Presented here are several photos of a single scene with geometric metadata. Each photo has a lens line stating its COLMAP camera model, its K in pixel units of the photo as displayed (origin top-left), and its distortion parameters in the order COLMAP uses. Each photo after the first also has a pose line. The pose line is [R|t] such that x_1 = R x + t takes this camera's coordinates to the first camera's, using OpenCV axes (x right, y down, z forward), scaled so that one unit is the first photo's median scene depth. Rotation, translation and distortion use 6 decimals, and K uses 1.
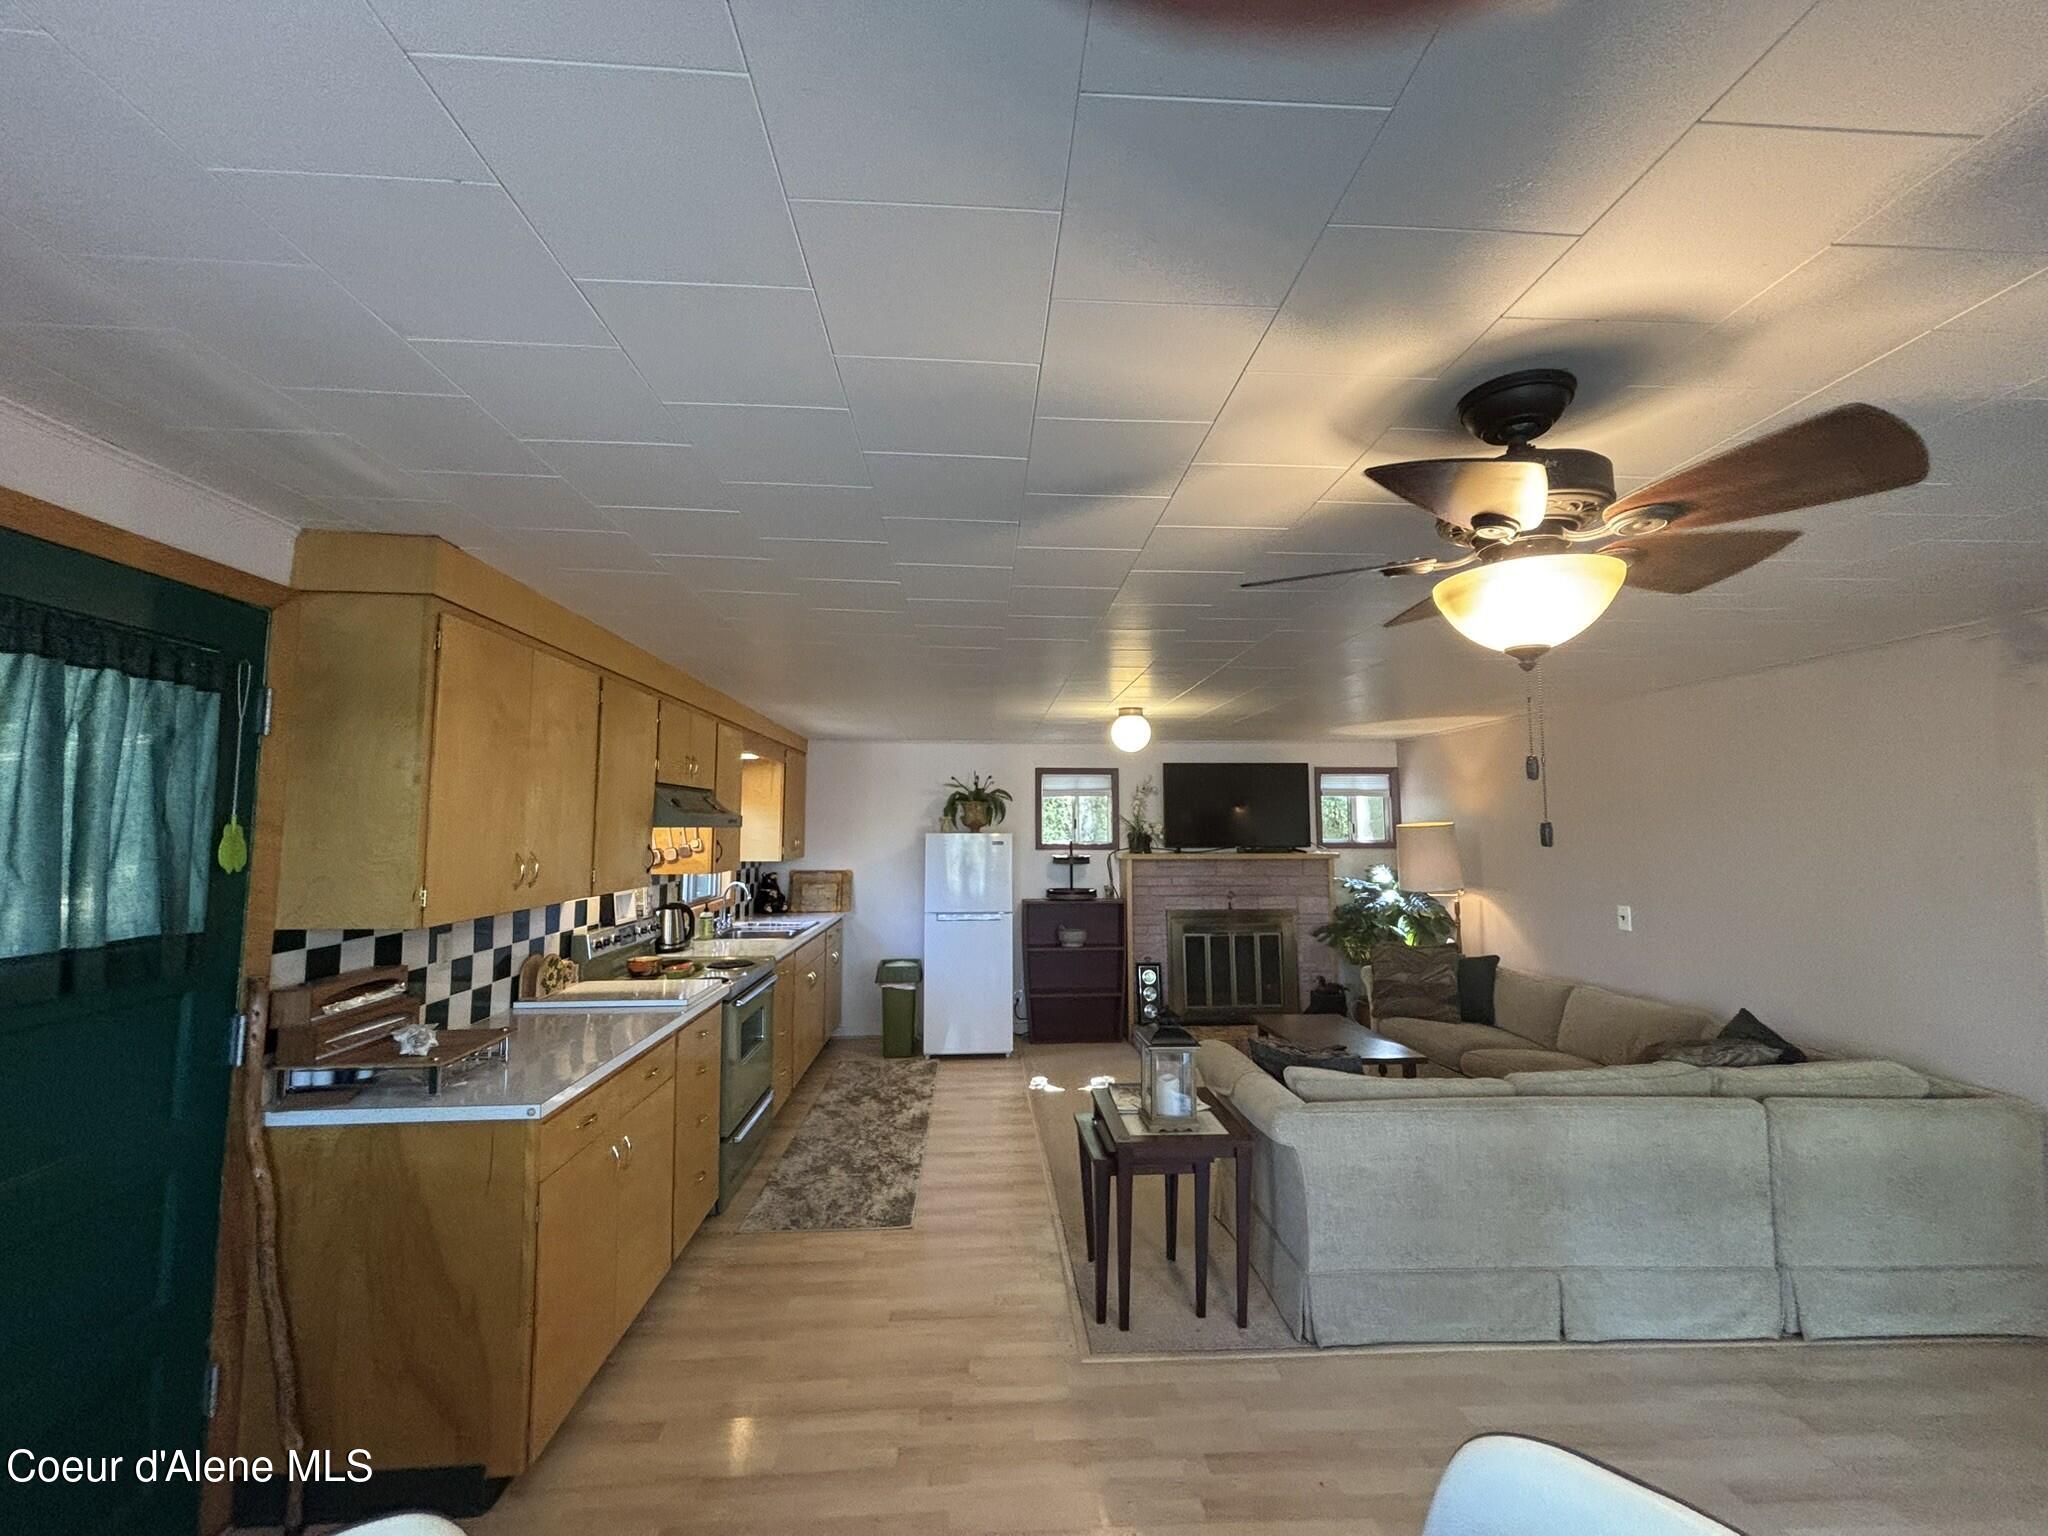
lens RADIAL K [[830.6, 0, 1012.1], [0, 830.6, 754.0], [0, 0, 1]] dist [0.002082, 0.000071]
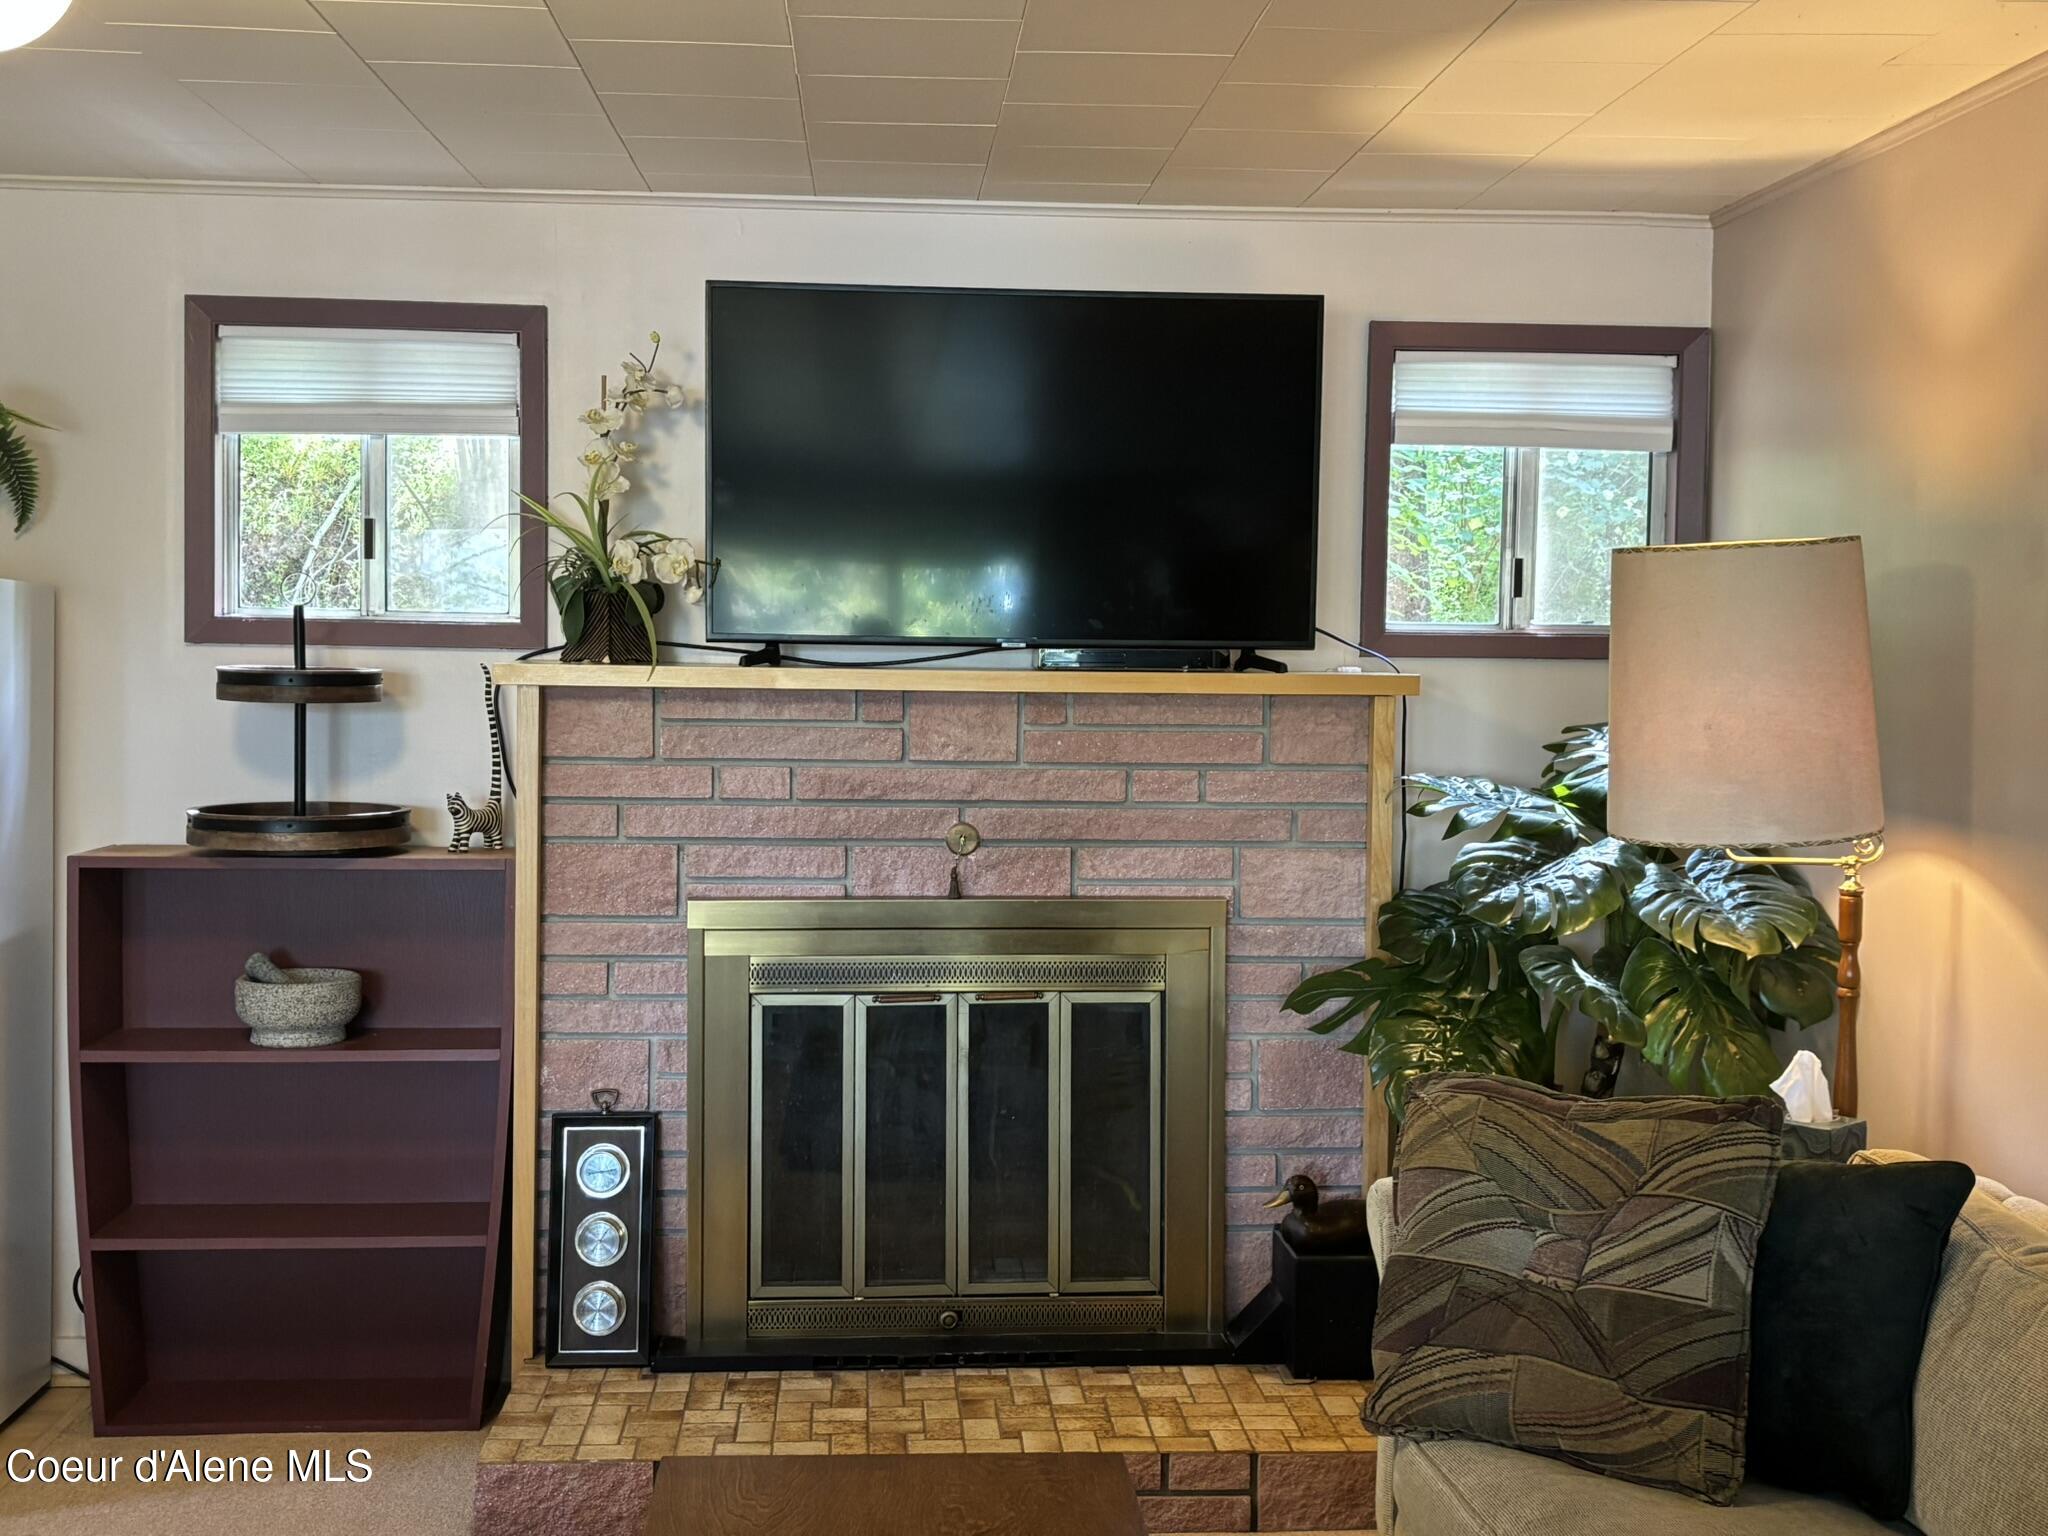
lens RADIAL K [[2121.5, 0, 1009.6], [0, 2121.5, 756.3], [0, 0, 1]] dist [0.188498, -0.607557]
pose [[0.999791, 0.015010, 0.013908, 0.296991], [-0.016864, 0.989356, 0.144535, 0.061636], [-0.011590, -0.144739, 0.989402, 0.430718]]
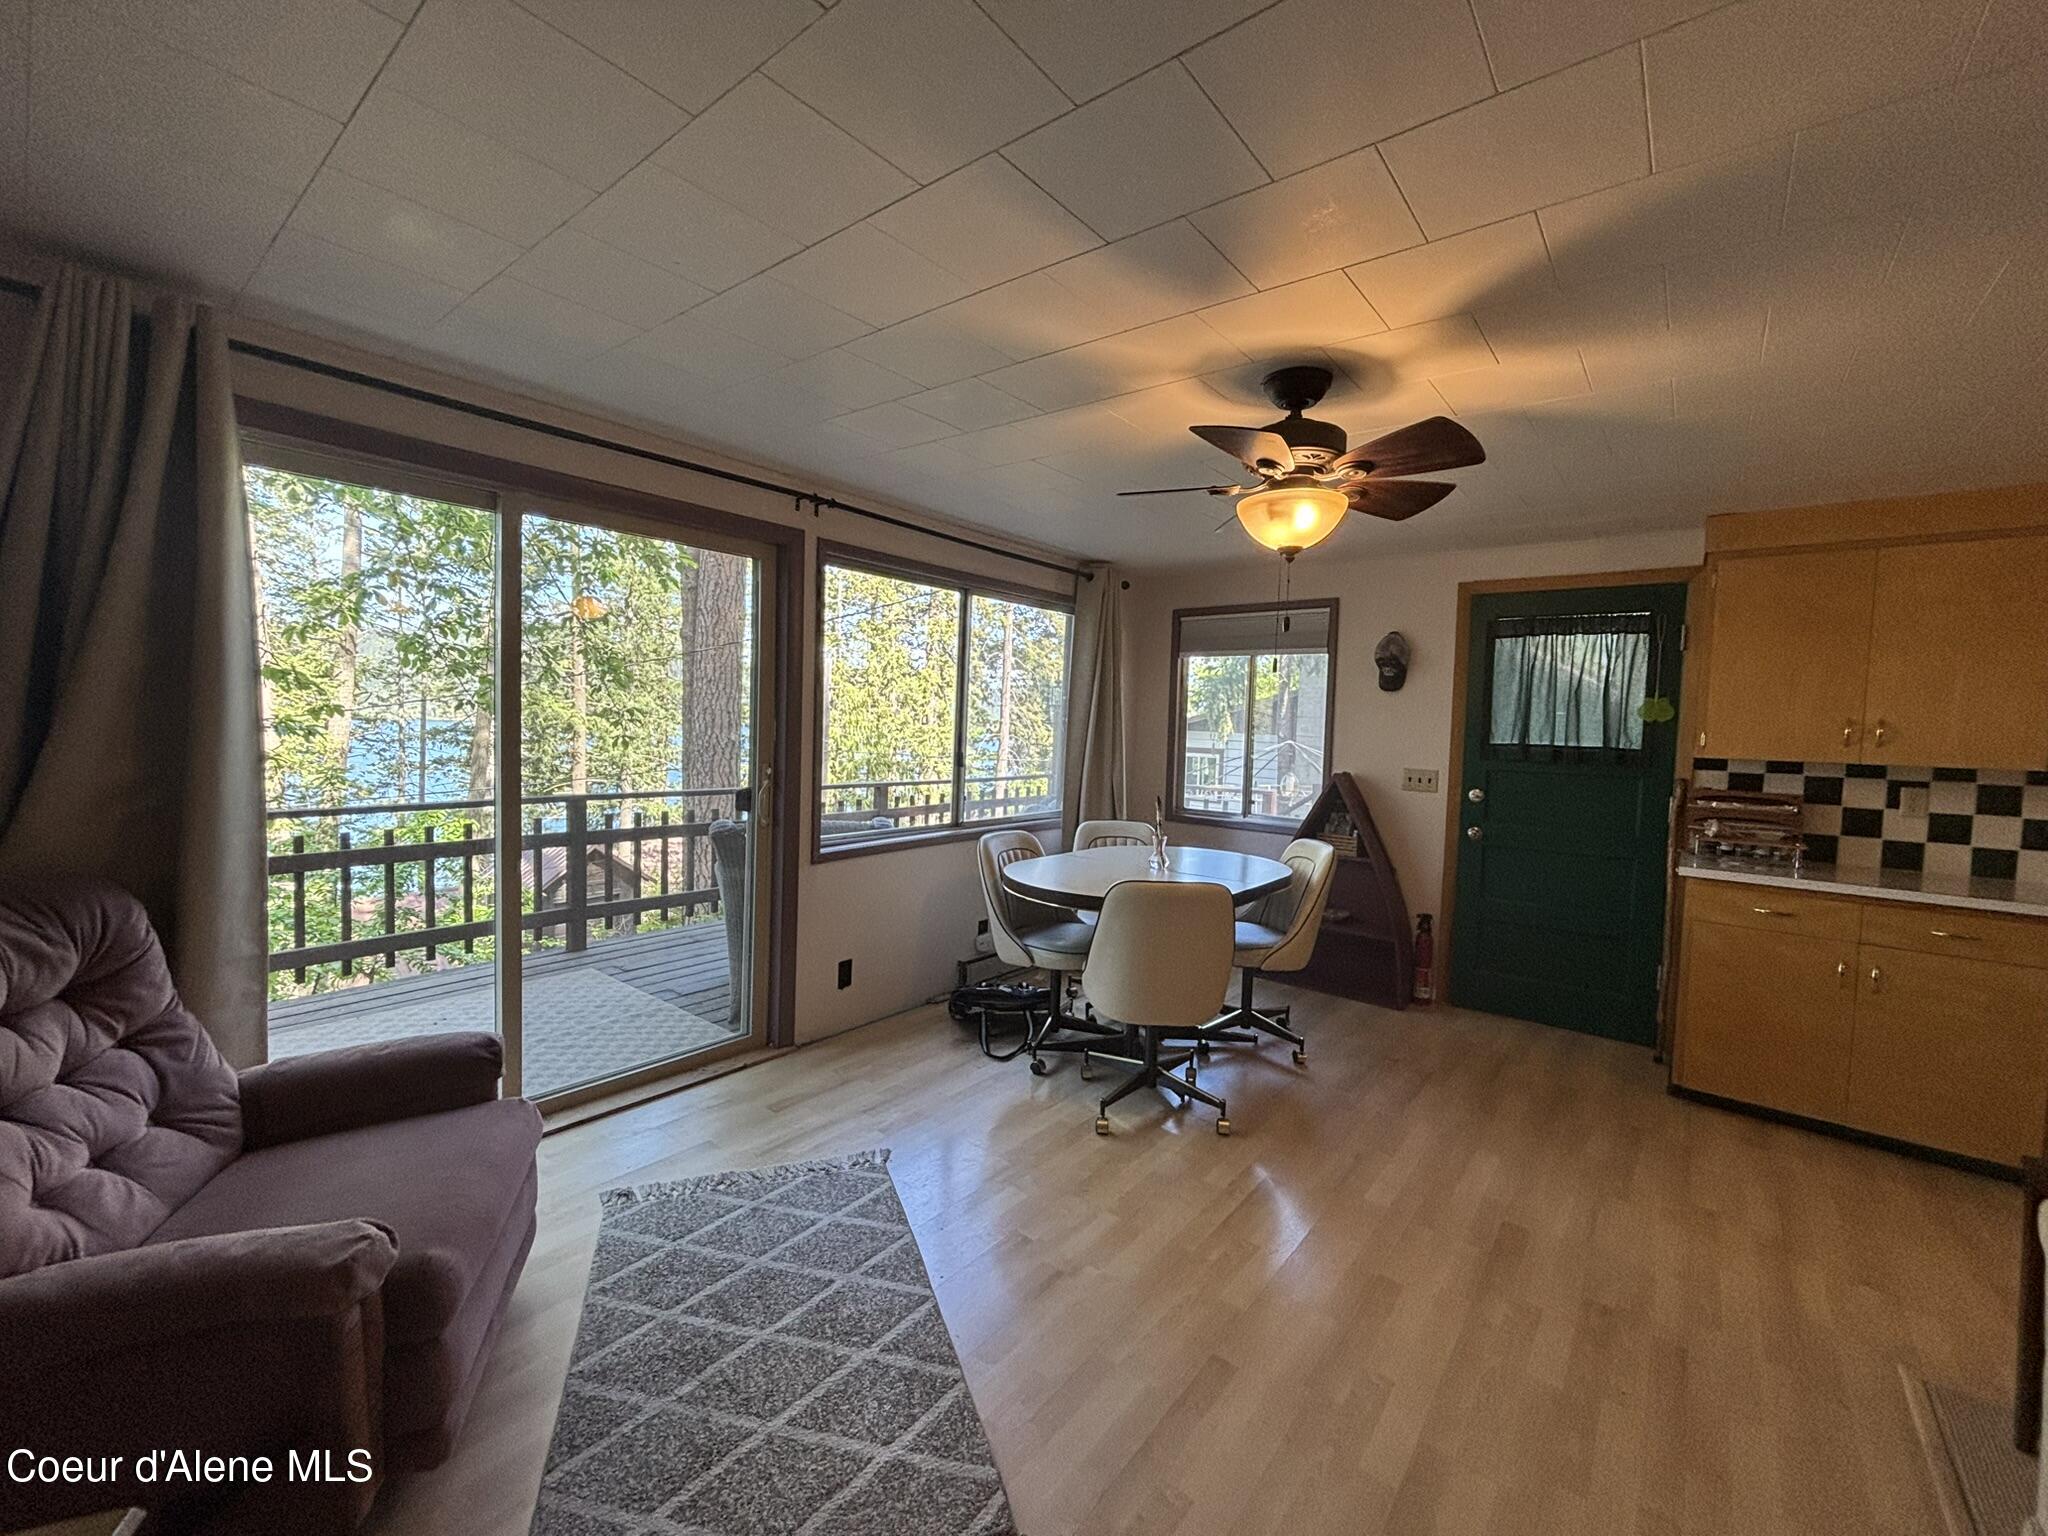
lens RADIAL K [[821.4, 0, 1024.0], [0, 821.4, 768.0], [0, 0, 1]] dist [0.008243, -0.003634]
pose [[-0.670336, 0.034149, -0.741271, 0.498516], [0.043493, 0.999031, 0.006692, 0.055877], [0.740782, -0.027754, -0.671172, 0.390997]]
